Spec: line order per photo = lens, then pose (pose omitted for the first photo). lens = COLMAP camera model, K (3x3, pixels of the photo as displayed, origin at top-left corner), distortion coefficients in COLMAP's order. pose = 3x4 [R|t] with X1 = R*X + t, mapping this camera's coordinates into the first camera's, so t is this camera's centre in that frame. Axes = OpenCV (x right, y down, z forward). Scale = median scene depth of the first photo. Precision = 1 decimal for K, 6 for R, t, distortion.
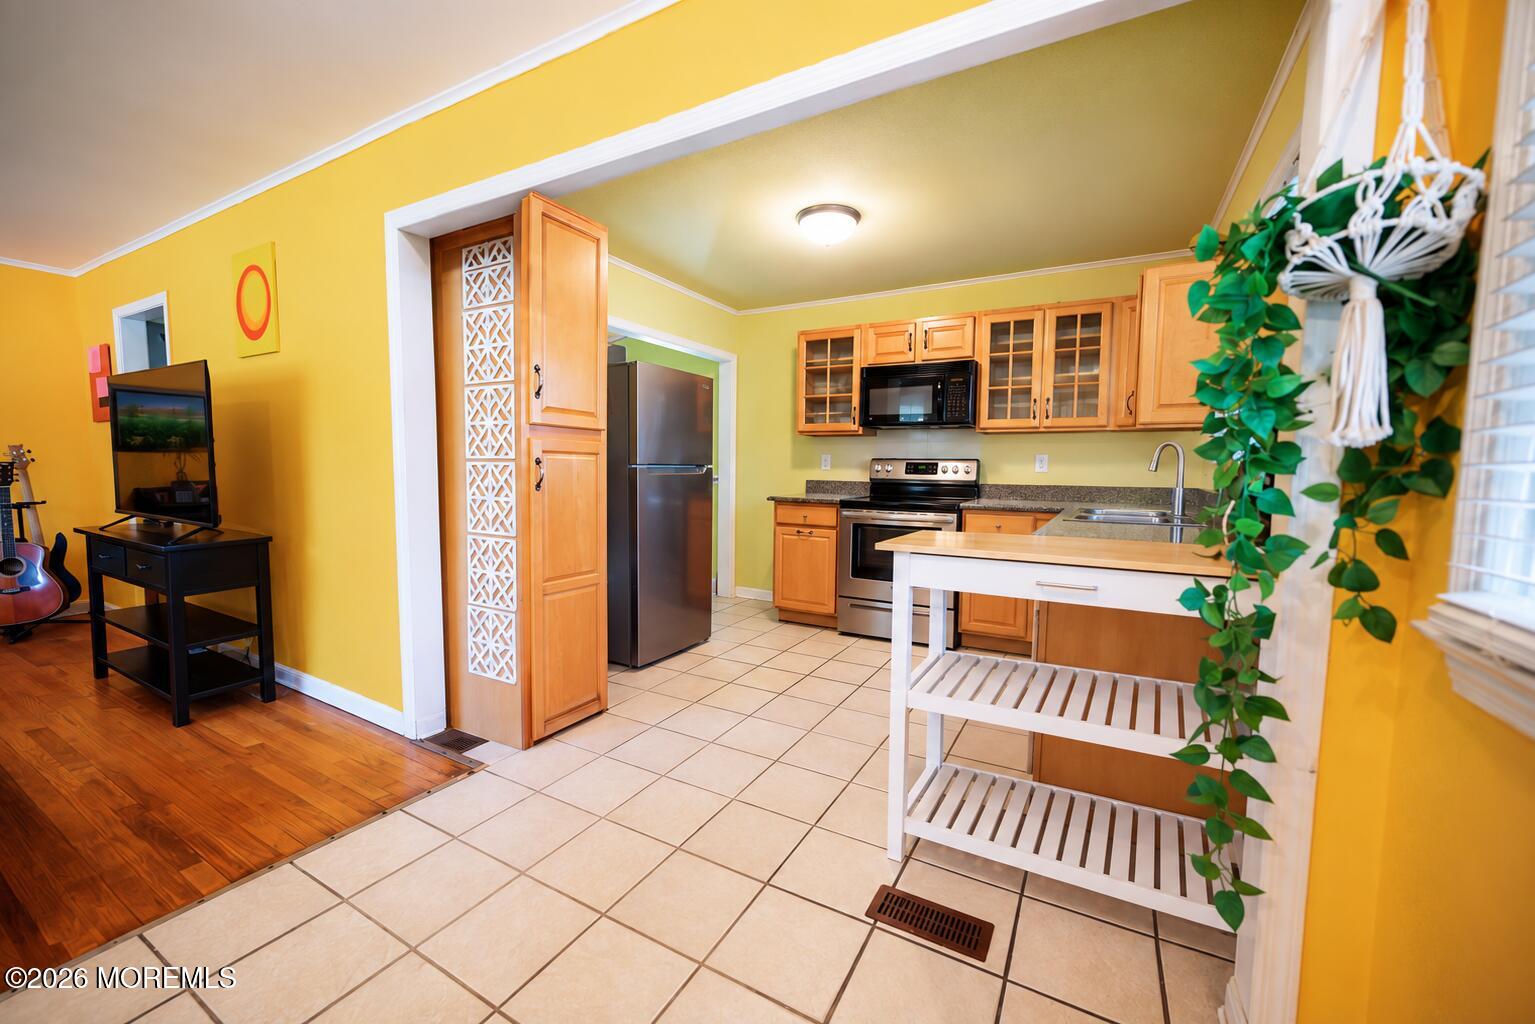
lens RADIAL K [[599.3, 0, 768.1], [0, 599.3, 510.8], [0, 0, 1]] dist [-0.003802, -0.000429]
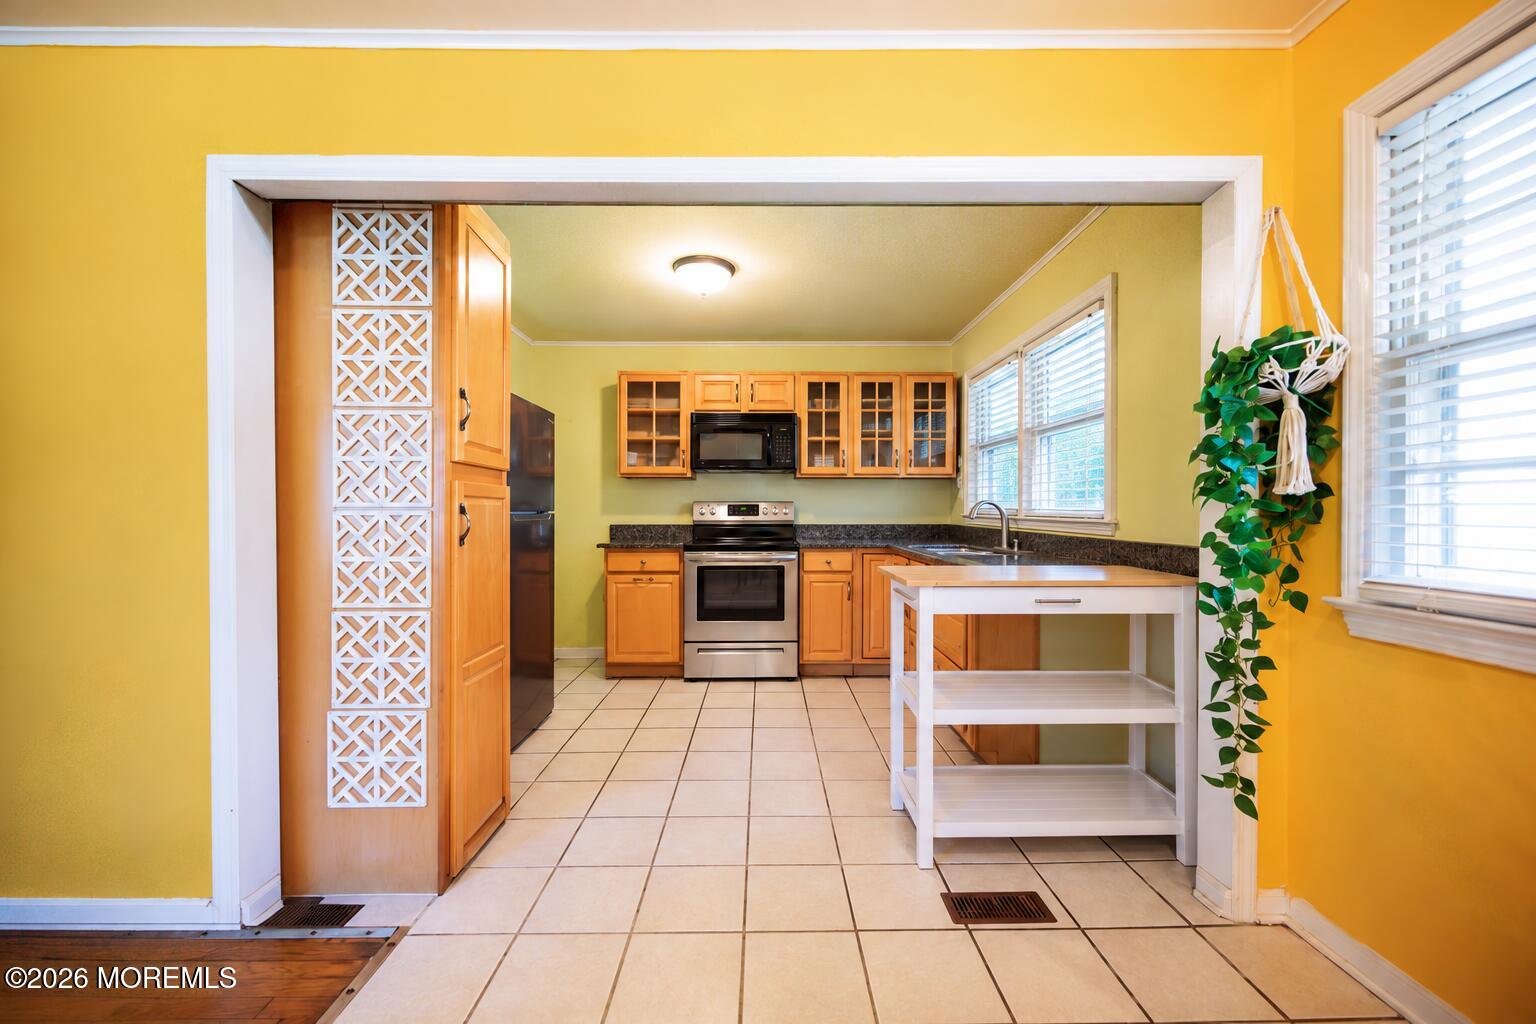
lens RADIAL K [[599.7, 0, 772.4], [0, 599.7, 508.2], [0, 0, 1]] dist [-0.003802, -0.000429]
pose [[0.864345, -0.012011, 0.502755, -0.278715], [0.049209, 0.996937, -0.060784, -0.010027], [-0.500485, 0.077278, 0.862289, 0.073163]]
